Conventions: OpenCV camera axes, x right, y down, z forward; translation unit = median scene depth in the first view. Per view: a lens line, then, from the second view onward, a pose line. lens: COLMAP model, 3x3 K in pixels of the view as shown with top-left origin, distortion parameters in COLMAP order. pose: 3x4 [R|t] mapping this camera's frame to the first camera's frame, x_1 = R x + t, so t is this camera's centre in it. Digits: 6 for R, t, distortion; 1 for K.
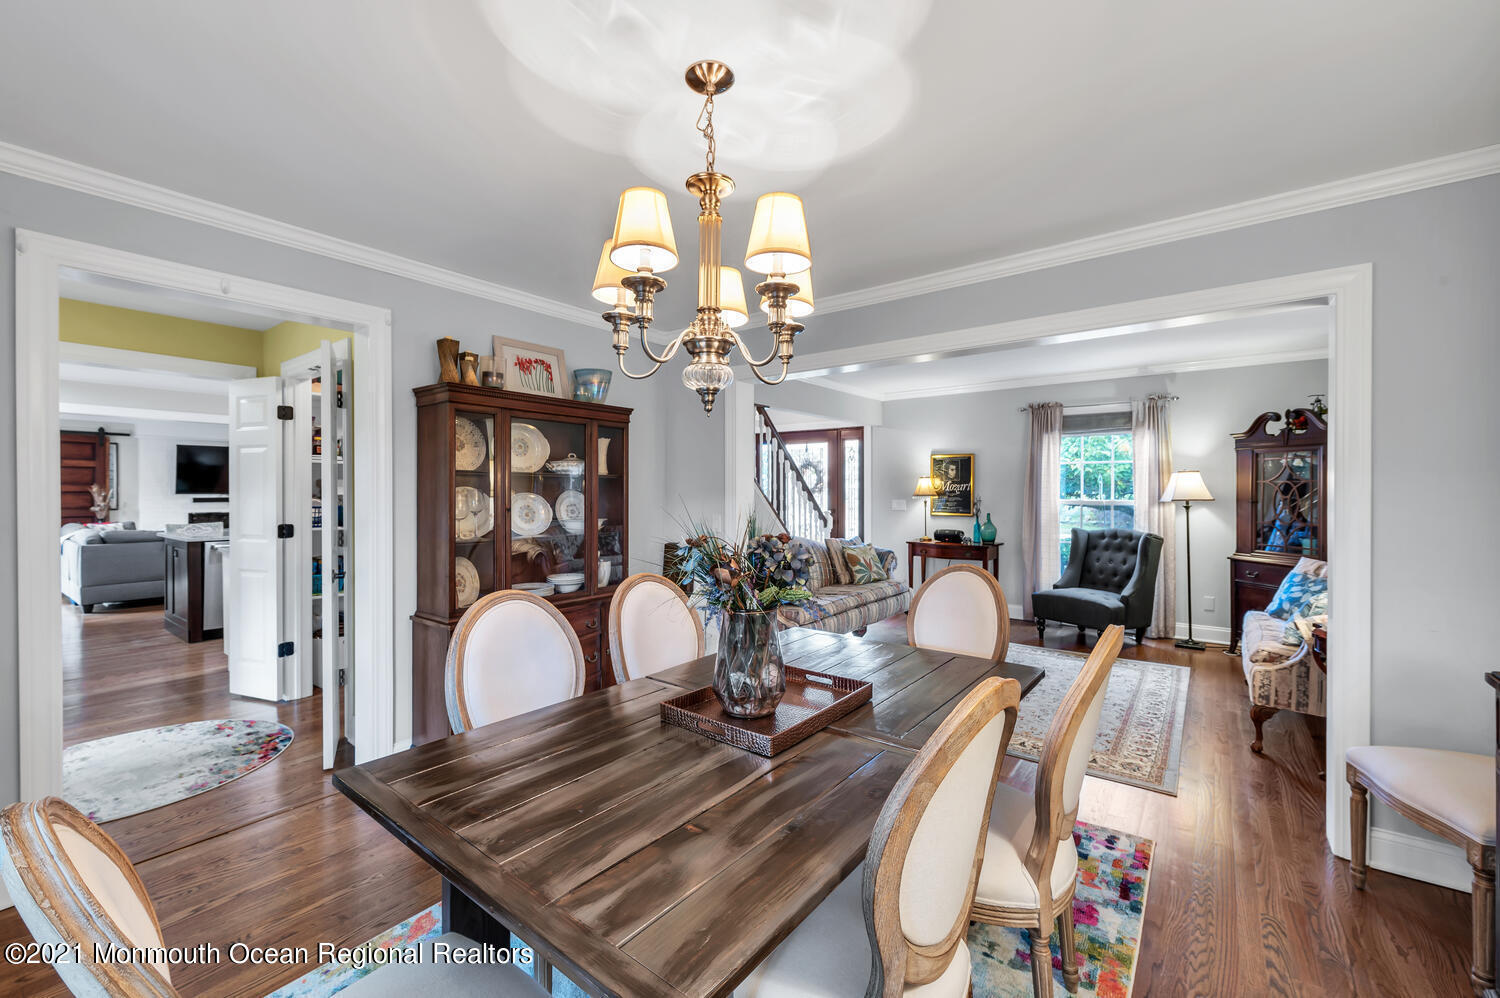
lens RADIAL K [[627.4, 0, 740.8], [0, 627.4, 494.4], [0, 0, 1]] dist [0.012020, -0.000478]
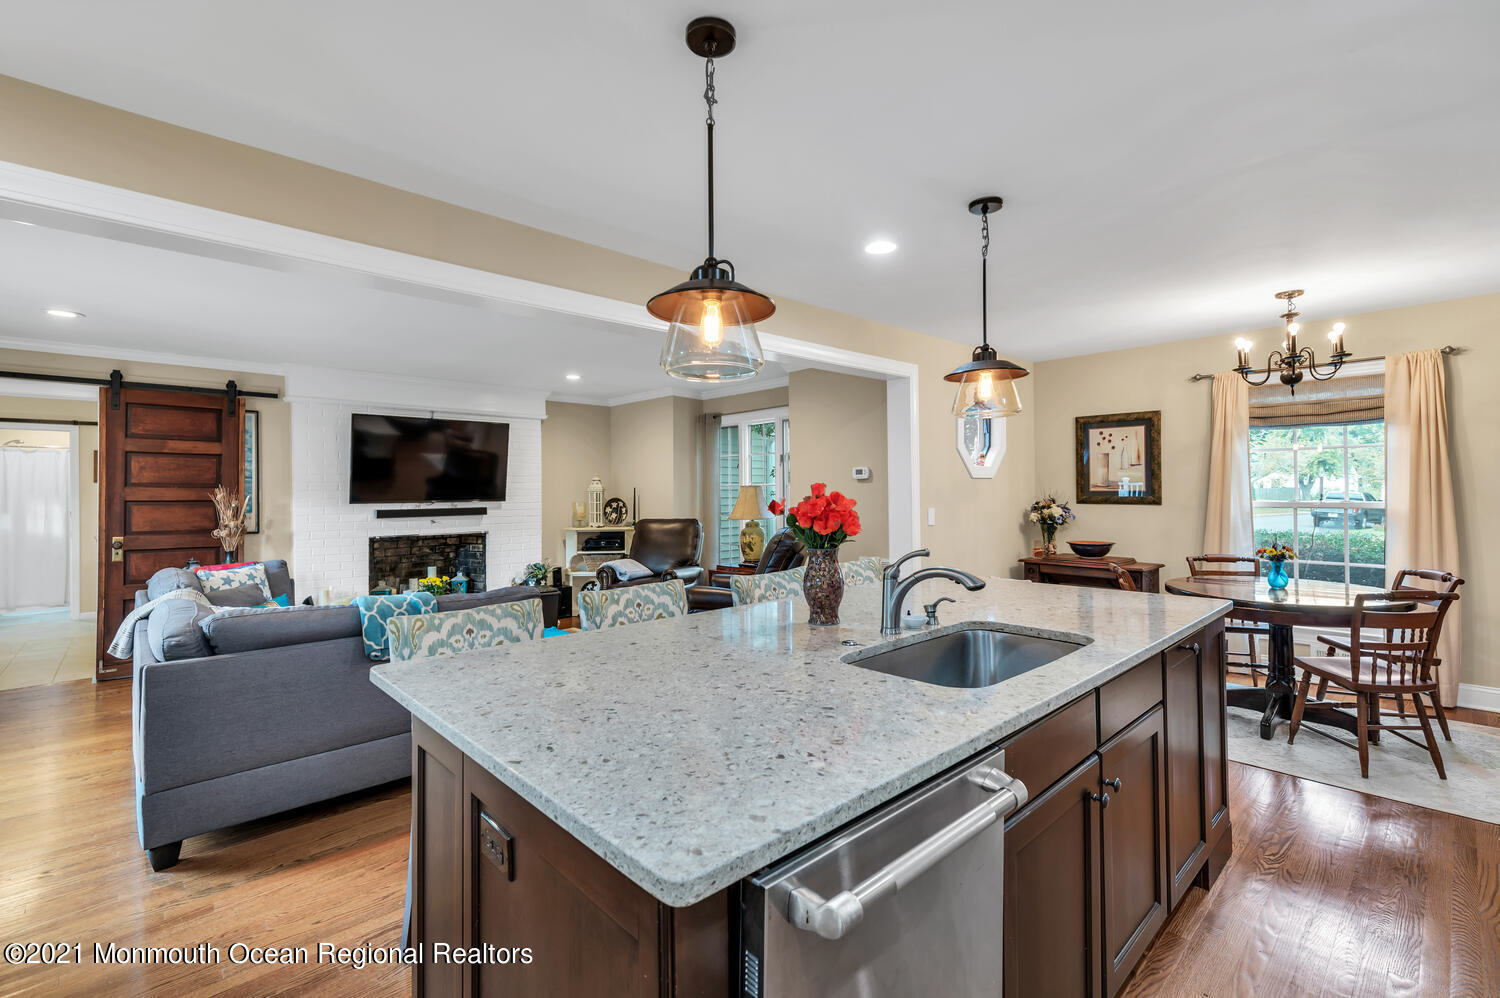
lens RADIAL K [[654.7, 0, 740.1], [0, 654.7, 484.9], [0, 0, 1]] dist [0.002908, -0.000102]
pose [[0.988095, -0.011828, -0.153390, -0.496149], [0.009246, 0.999803, -0.017538, -0.003710], [0.153567, 0.015911, 0.988010, 0.516708]]
